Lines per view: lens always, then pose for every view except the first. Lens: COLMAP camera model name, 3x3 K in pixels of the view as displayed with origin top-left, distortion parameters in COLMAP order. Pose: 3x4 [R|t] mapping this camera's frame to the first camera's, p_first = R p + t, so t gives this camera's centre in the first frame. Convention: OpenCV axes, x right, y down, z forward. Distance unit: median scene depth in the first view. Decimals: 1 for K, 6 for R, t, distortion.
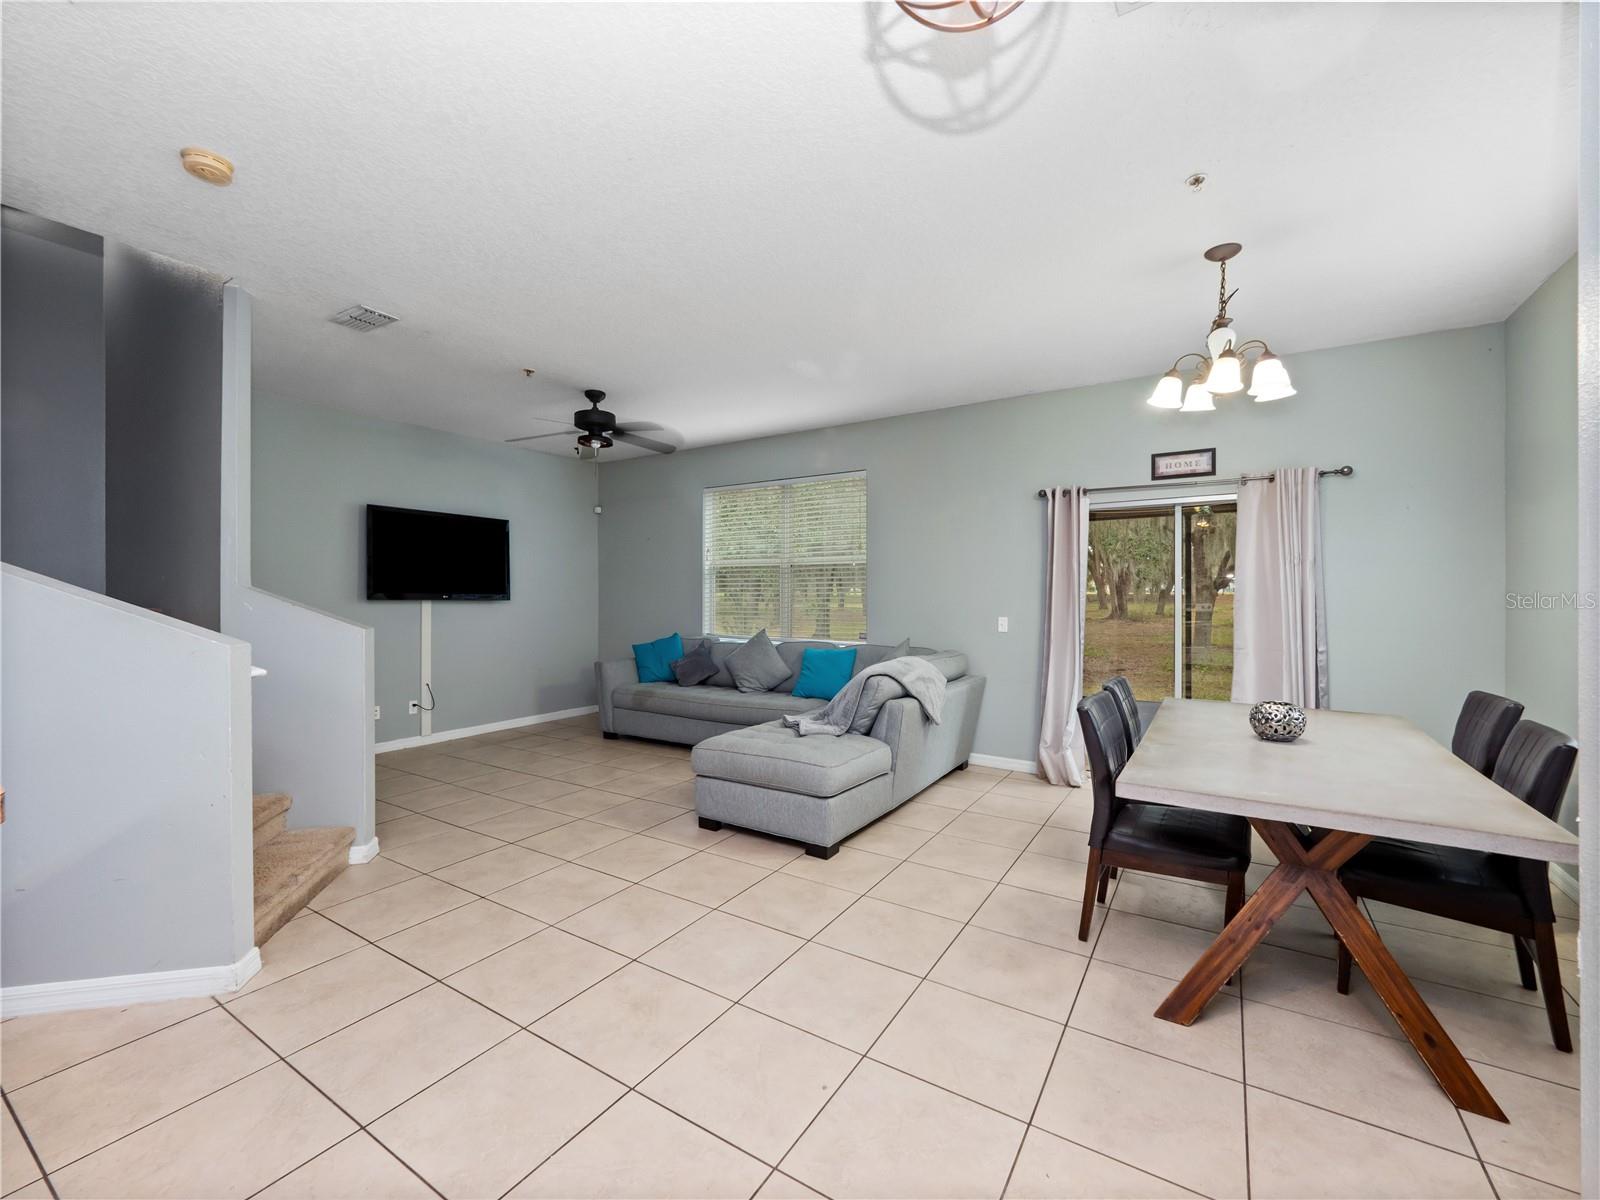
lens RADIAL K [[682.8, 0, 784.3], [0, 682.8, 592.1], [0, 0, 1]] dist [0.001293, -0.006891]
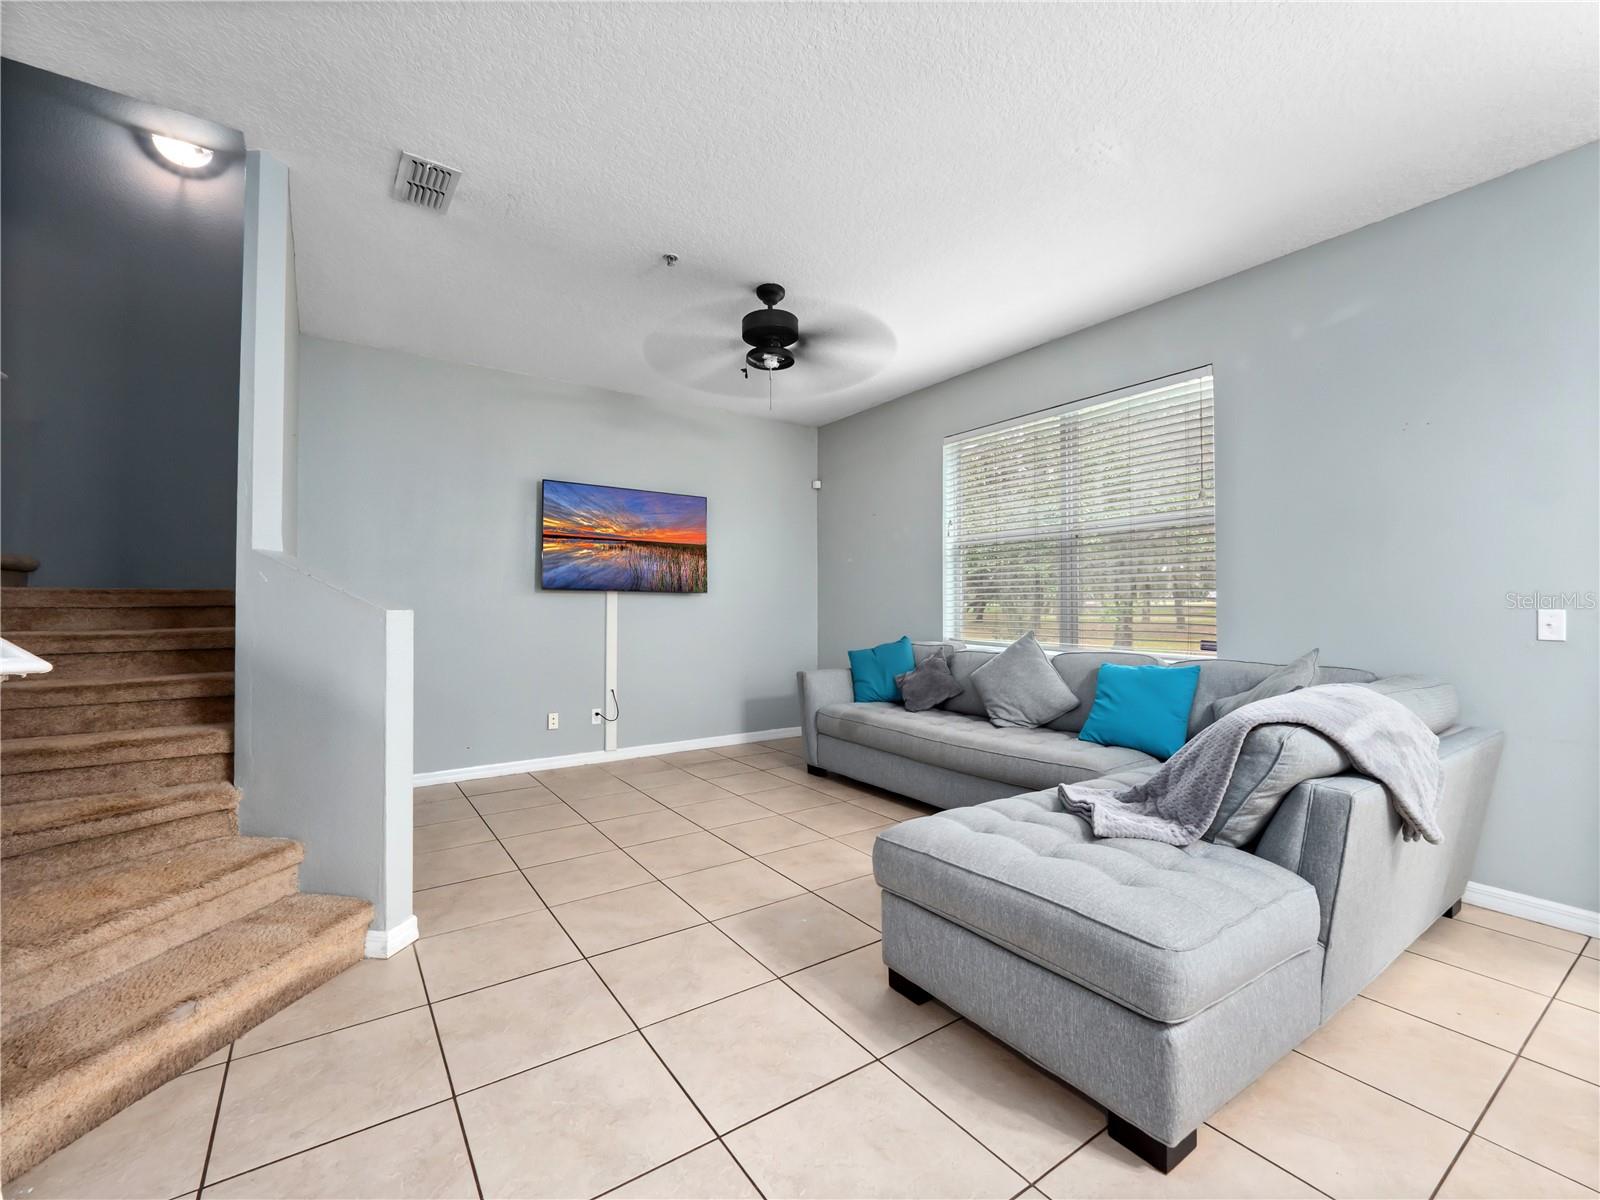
lens RADIAL K [[682.8, 0, 784.3], [0, 682.8, 592.1], [0, 0, 1]] dist [0.001293, -0.006891]
pose [[0.921489, -0.007196, -0.388338, 0.007798], [-0.000005, 0.999828, -0.018540, 0.034390], [0.388405, 0.017086, 0.921331, 0.365064]]
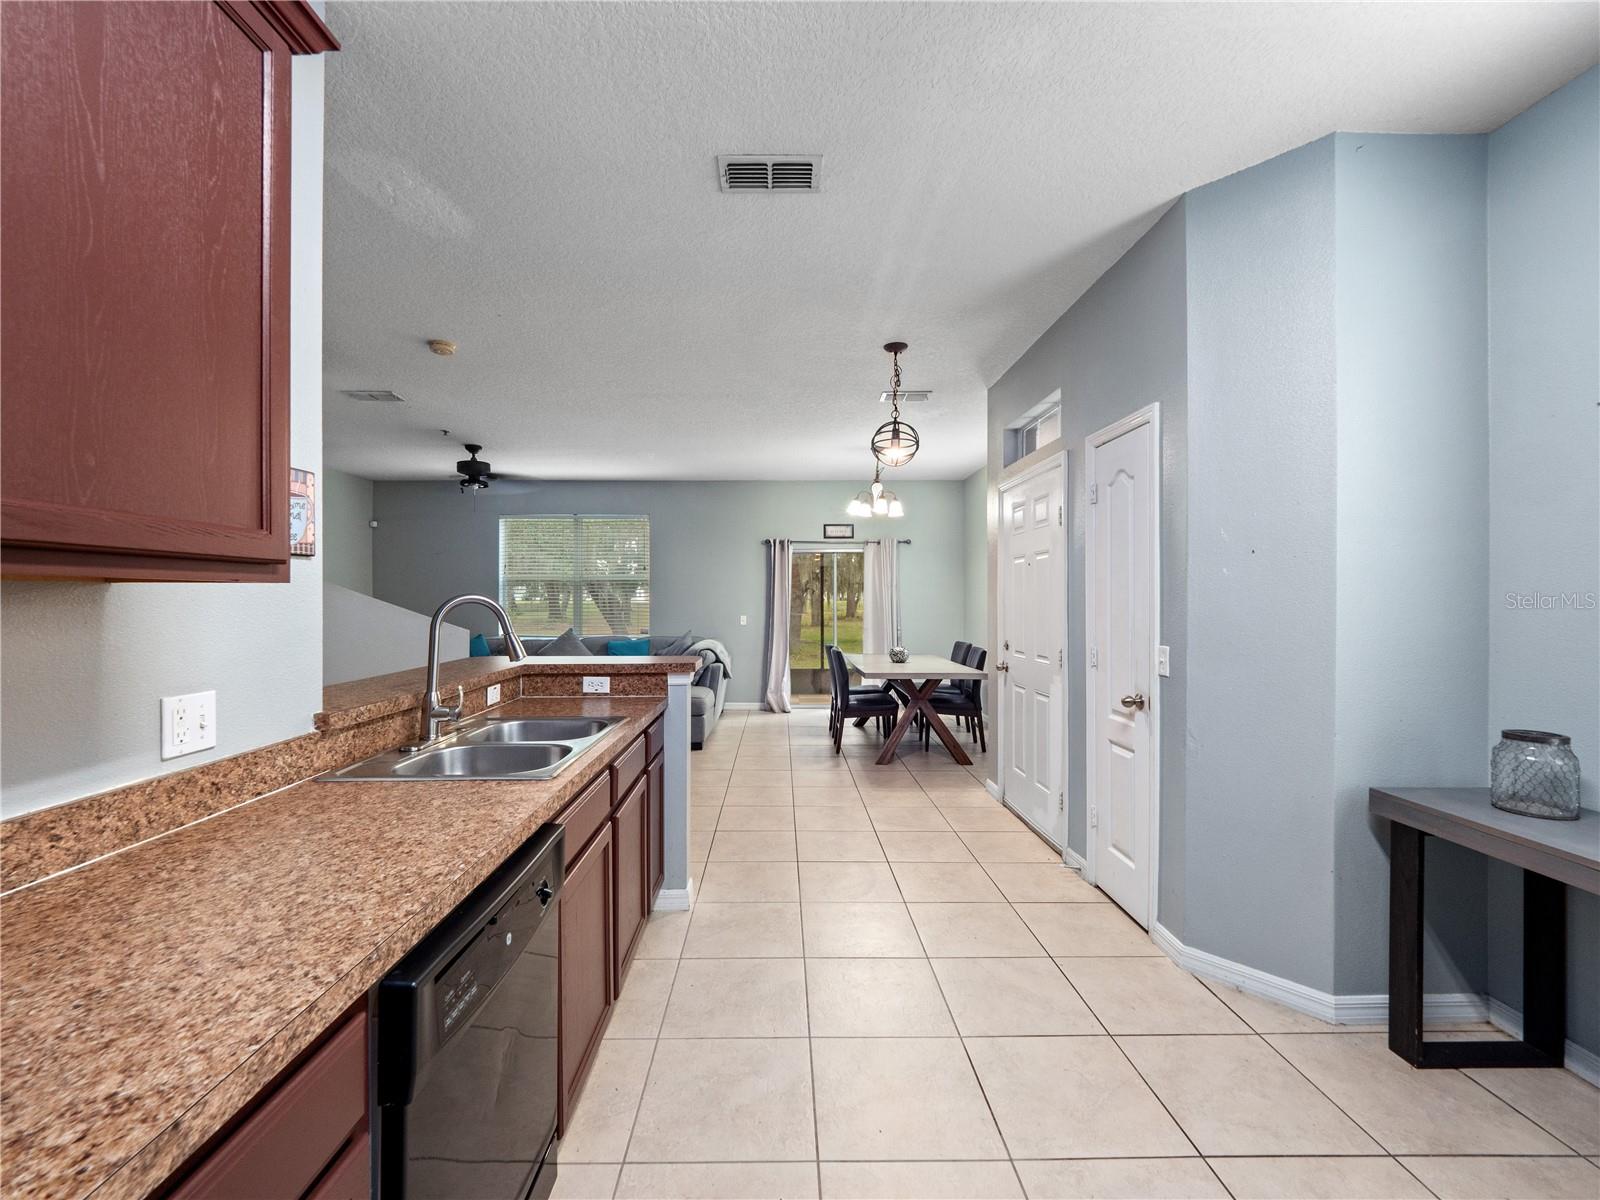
lens RADIAL K [[697.4, 0, 793.8], [0, 697.4, 611.4], [0, 0, 1]] dist [-0.003551, -0.000674]
pose [[0.826471, -0.006659, 0.562940, -0.528174], [-0.001816, 0.999893, 0.014494, 0.001496], [-0.562976, -0.013001, 0.826371, -0.446196]]
